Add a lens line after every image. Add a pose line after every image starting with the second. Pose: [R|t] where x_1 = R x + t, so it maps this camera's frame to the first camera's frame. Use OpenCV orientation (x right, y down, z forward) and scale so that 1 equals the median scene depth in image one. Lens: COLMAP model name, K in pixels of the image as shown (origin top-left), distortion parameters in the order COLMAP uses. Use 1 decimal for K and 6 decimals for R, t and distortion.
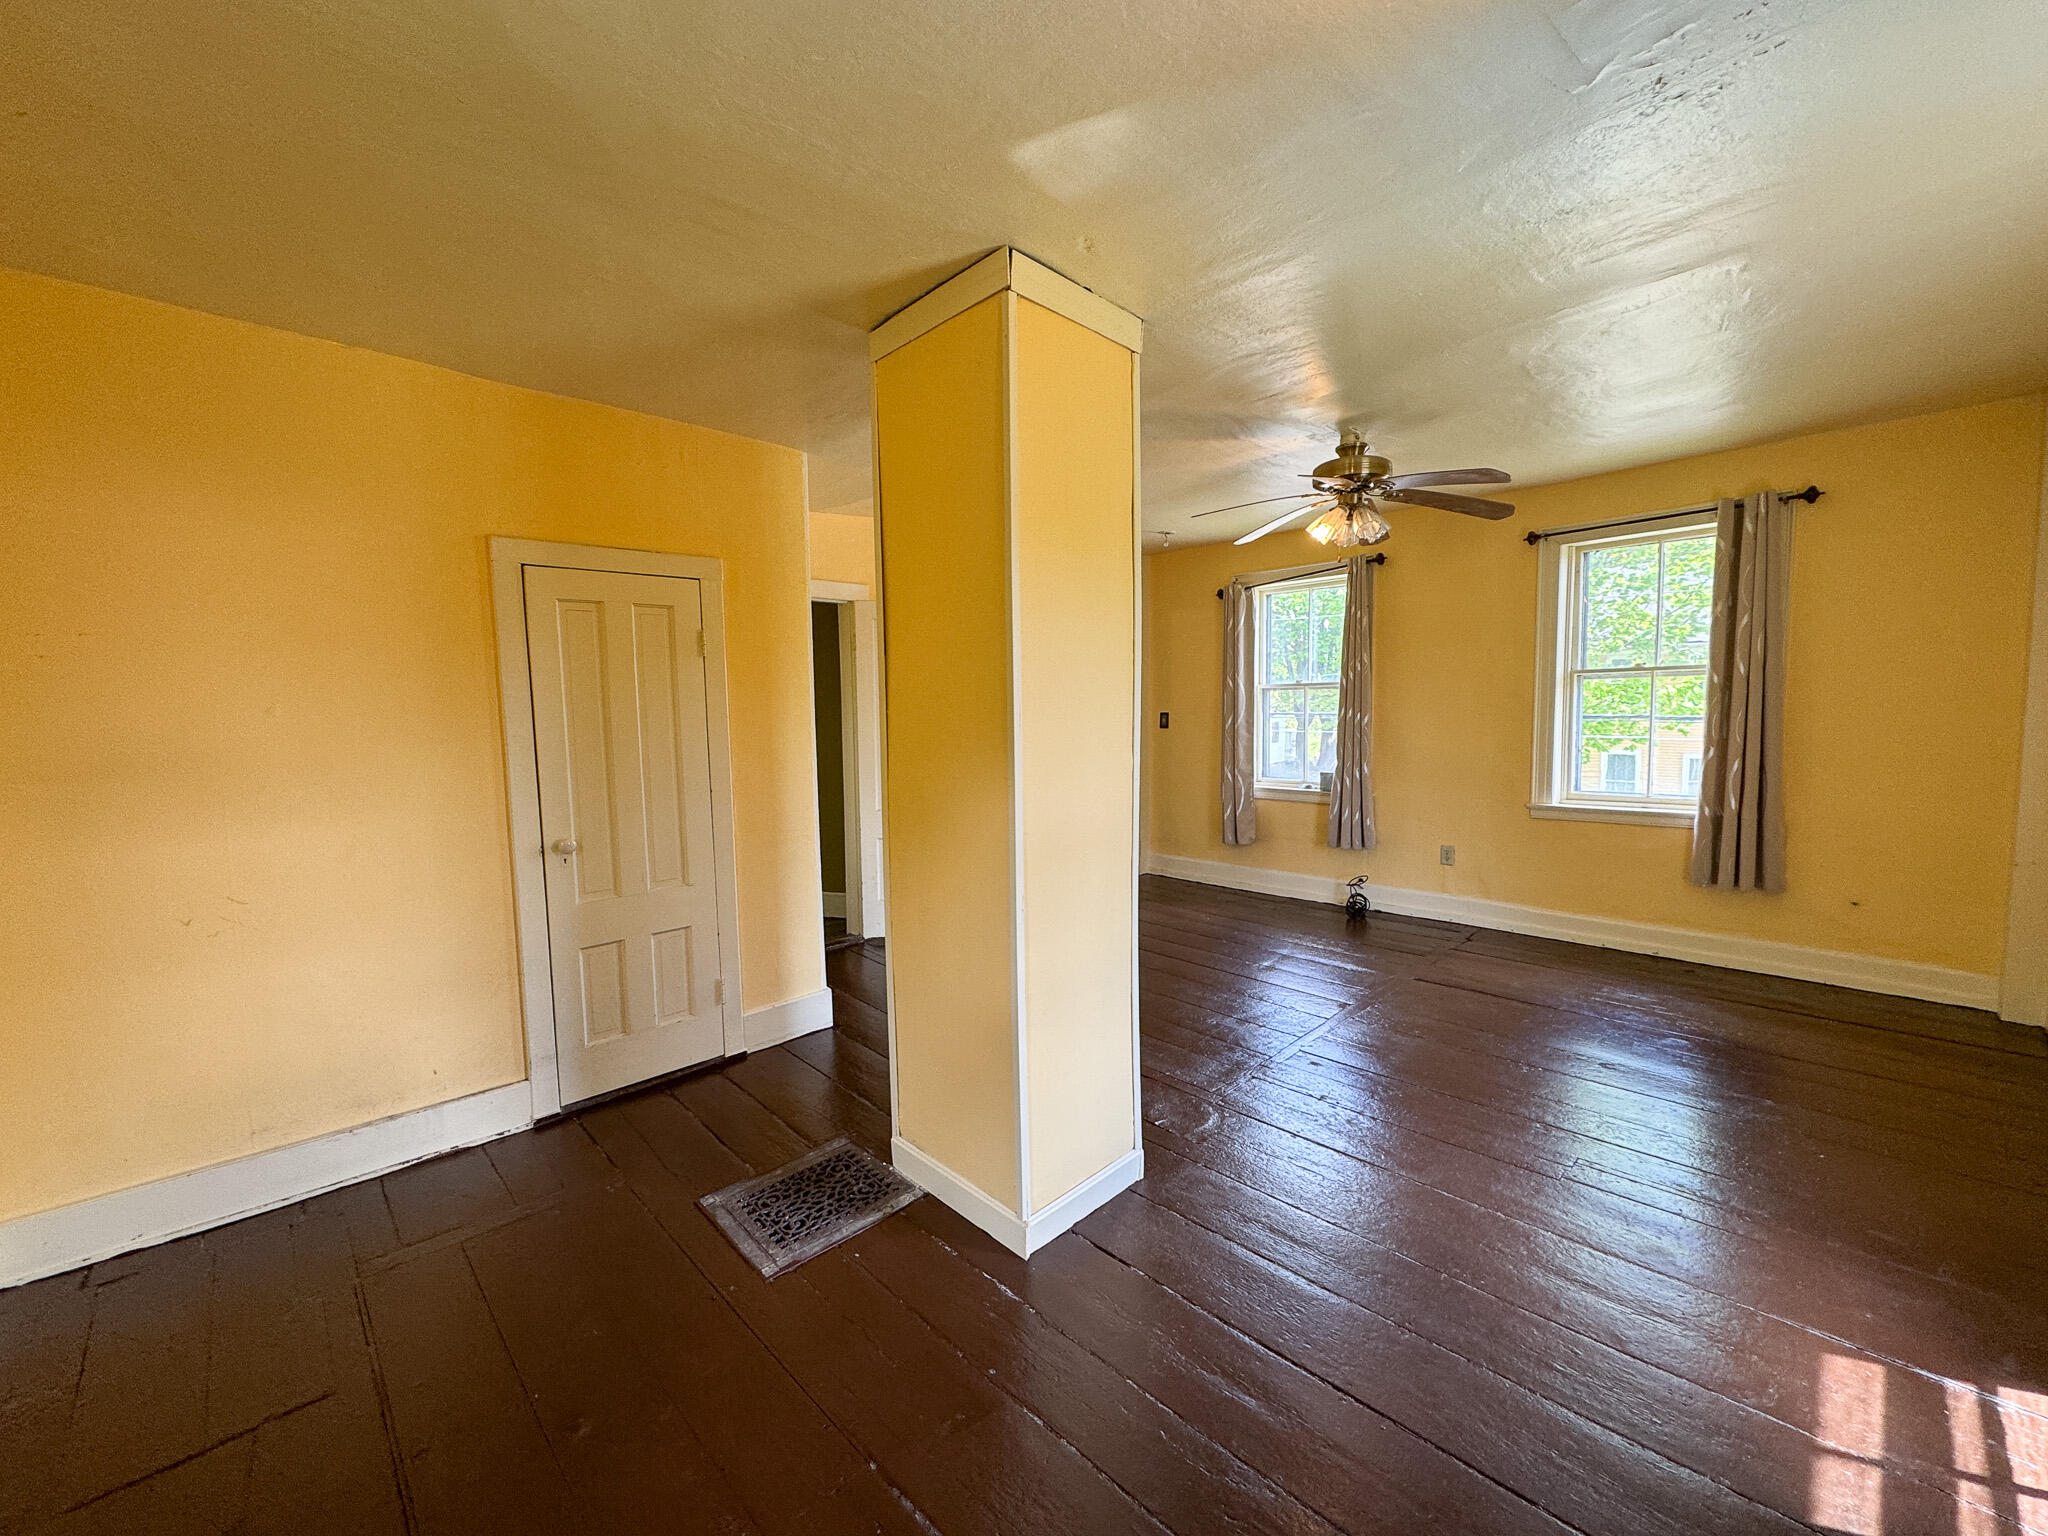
lens RADIAL K [[816.4, 0, 1012.8], [0, 816.4, 765.6], [0, 0, 1]] dist [-0.001595, 0.000482]
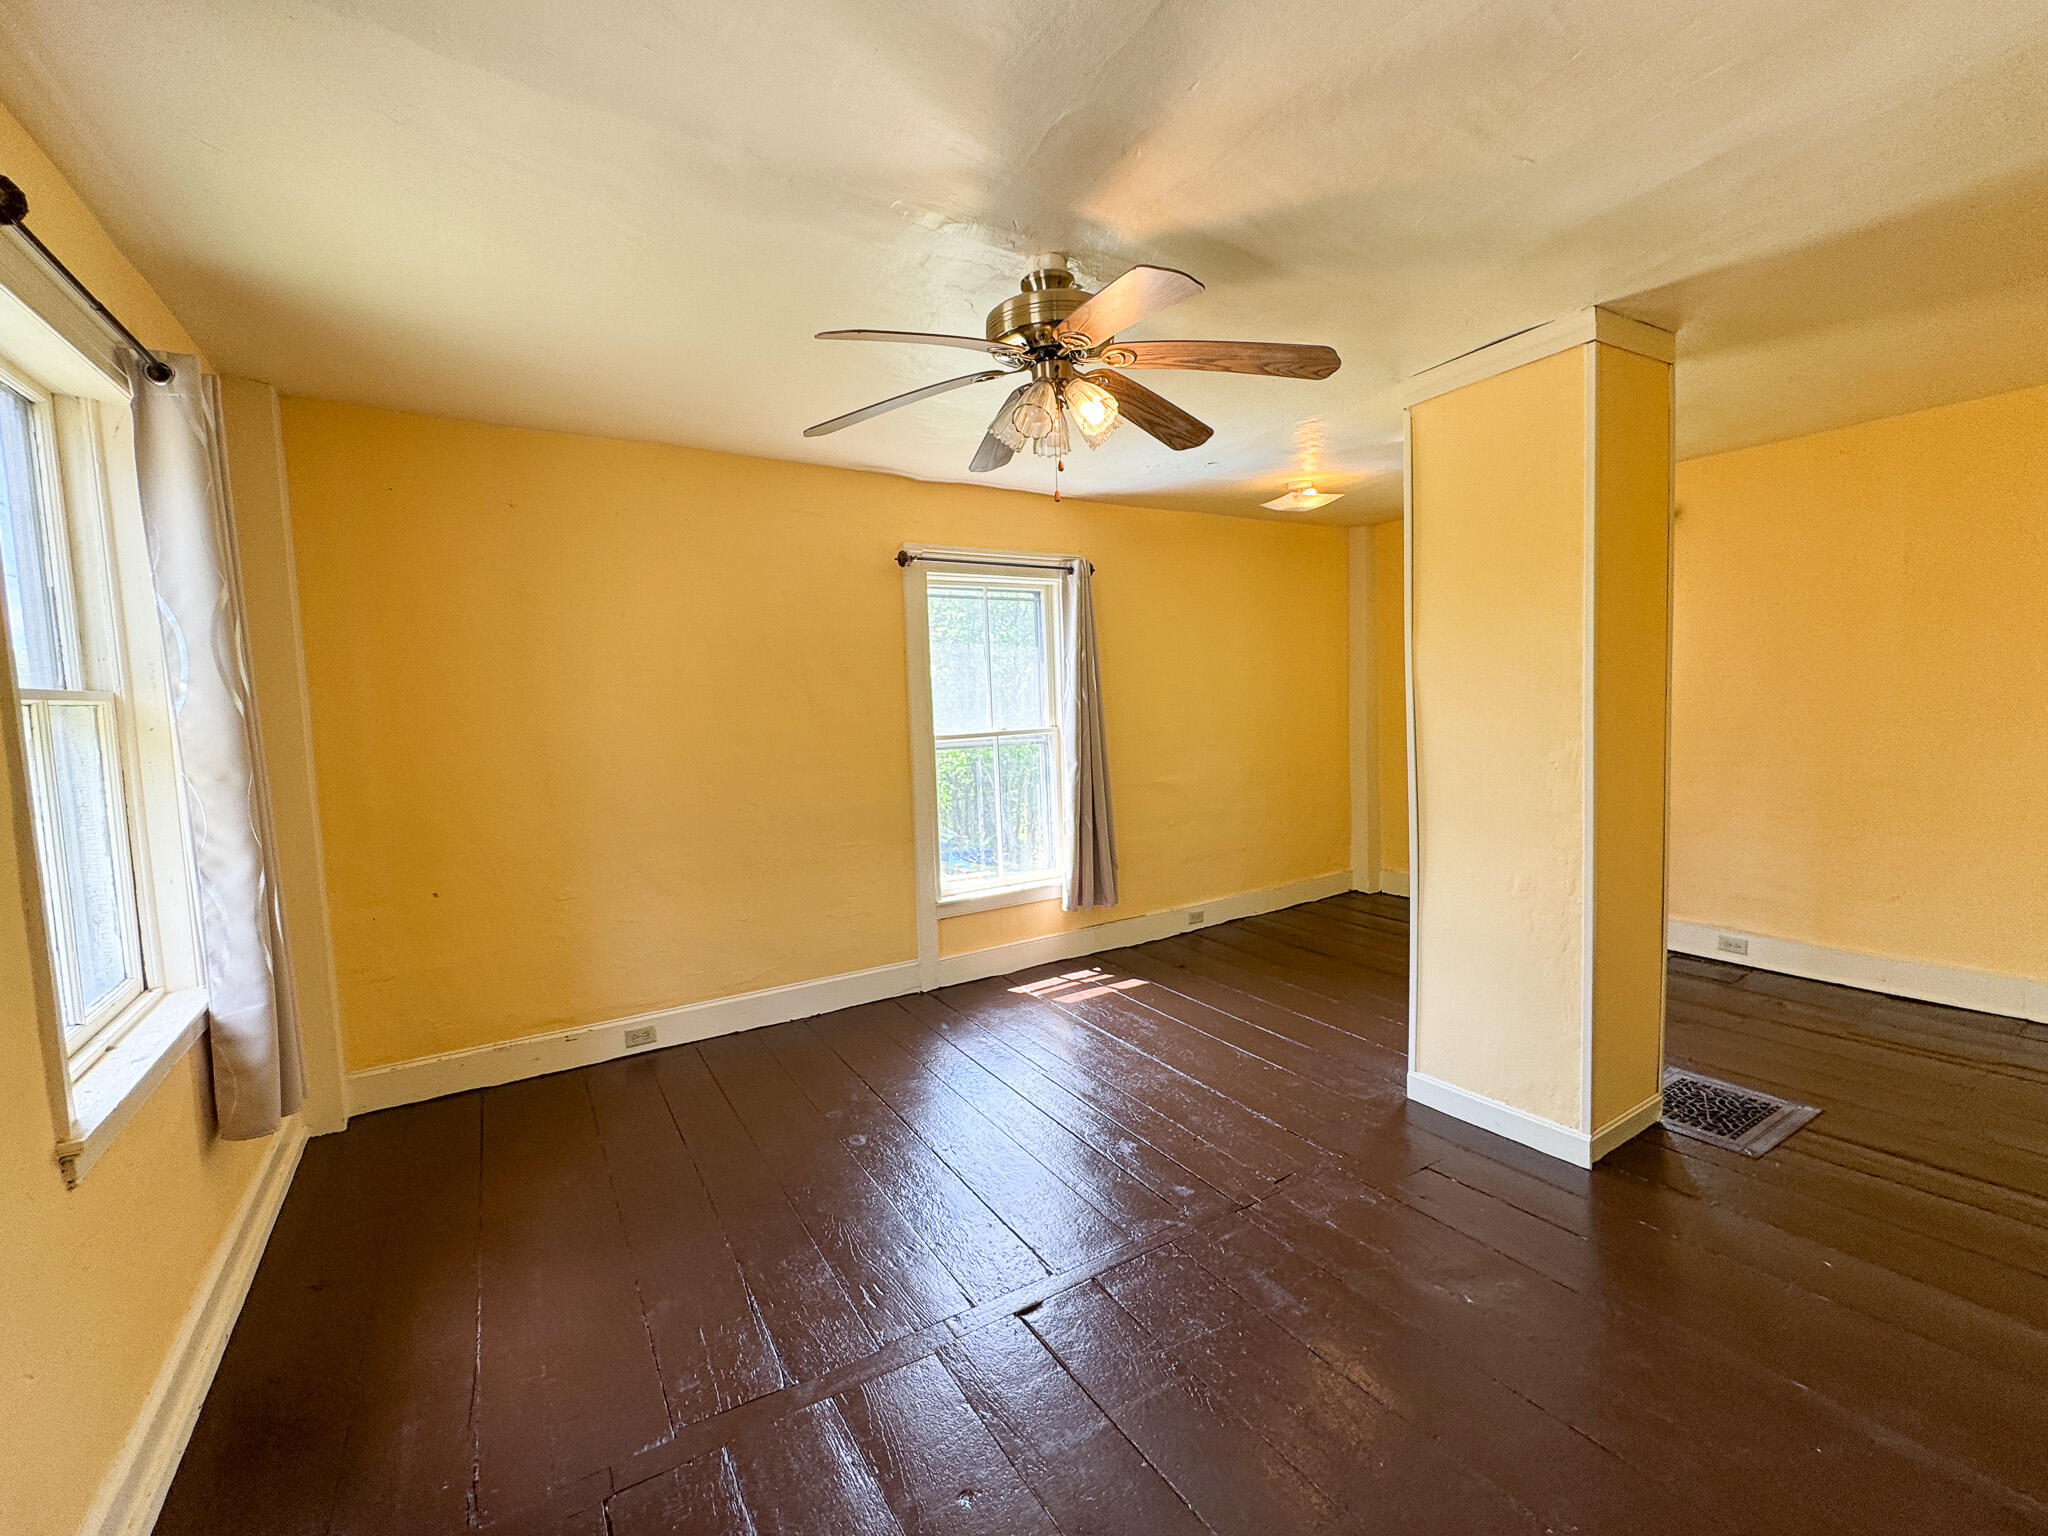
lens RADIAL K [[865.3, 0, 1000.9], [0, 865.3, 763.6], [0, 0, 1]] dist [-0.000281, -0.000038]
pose [[-0.977360, 0.038444, 0.208062, 0.668997], [0.071295, 0.985685, 0.152779, -0.292521], [-0.199210, 0.164153, -0.966110, 3.215937]]
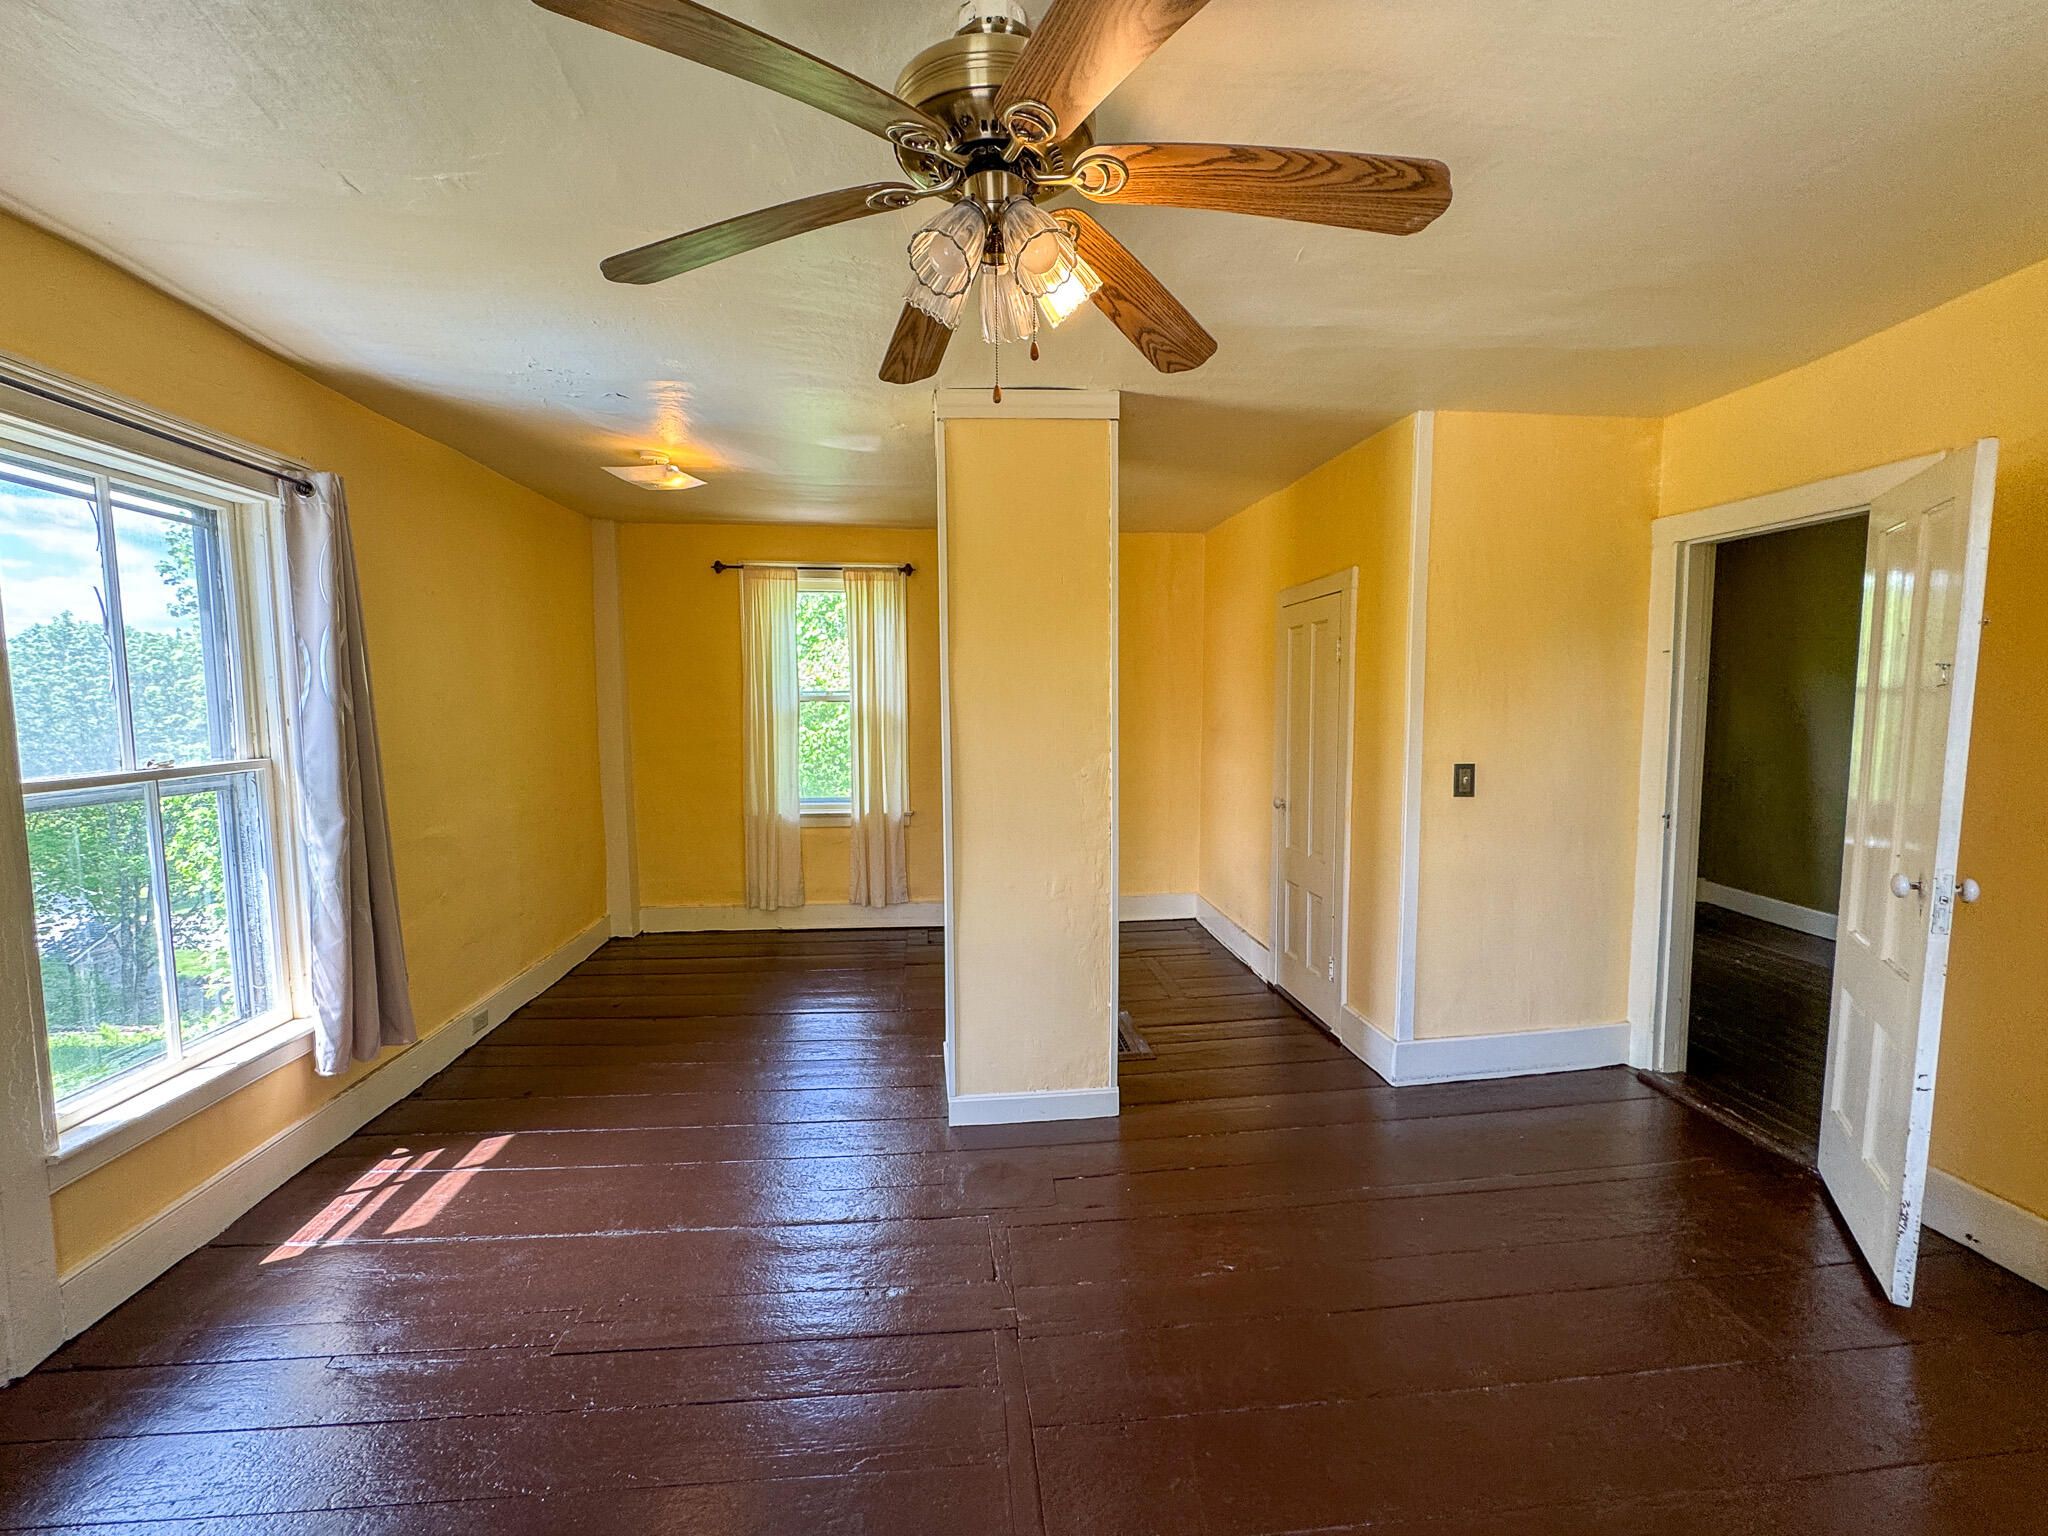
lens RADIAL K [[842.6, 0, 1024.0], [0, 842.6, 768.0], [0, 0, 1]] dist [-0.000102, 0.000159]
pose [[-0.610385, 0.083213, -0.787722, 1.421629], [-0.051168, 0.988247, 0.144046, -0.244671], [0.790450, 0.128230, -0.598954, 2.486497]]
